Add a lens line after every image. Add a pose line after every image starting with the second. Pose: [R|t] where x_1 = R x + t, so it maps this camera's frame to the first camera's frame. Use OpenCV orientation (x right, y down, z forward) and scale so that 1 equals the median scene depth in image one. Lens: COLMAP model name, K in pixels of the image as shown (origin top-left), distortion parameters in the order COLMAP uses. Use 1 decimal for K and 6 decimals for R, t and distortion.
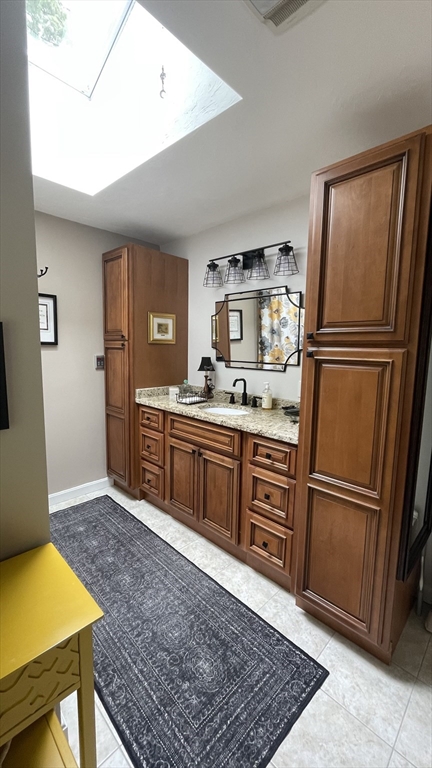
lens RADIAL K [[312.1, 0, 217.9], [0, 312.1, 381.0], [0, 0, 1]] dist [0.000241, 0.000034]
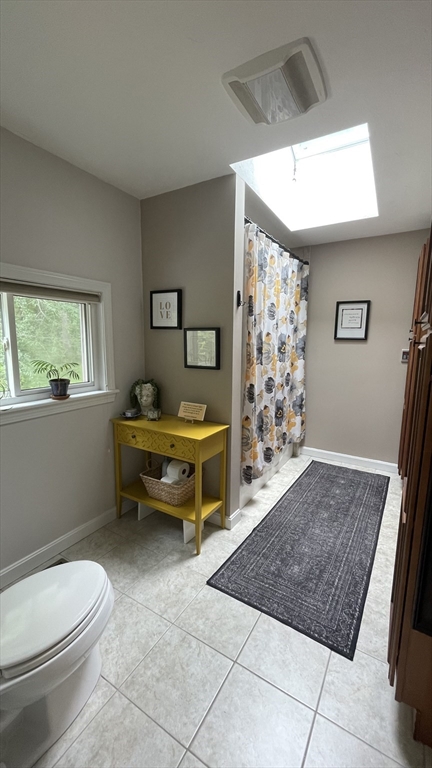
lens RADIAL K [[312.1, 0, 217.9], [0, 312.1, 381.0], [0, 0, 1]] dist [0.000241, 0.000034]
pose [[0.231019, 0.113480, -0.966309, 0.802817], [-0.119599, 0.988955, 0.087546, 0.011383], [0.965571, 0.095345, 0.242039, 0.186026]]
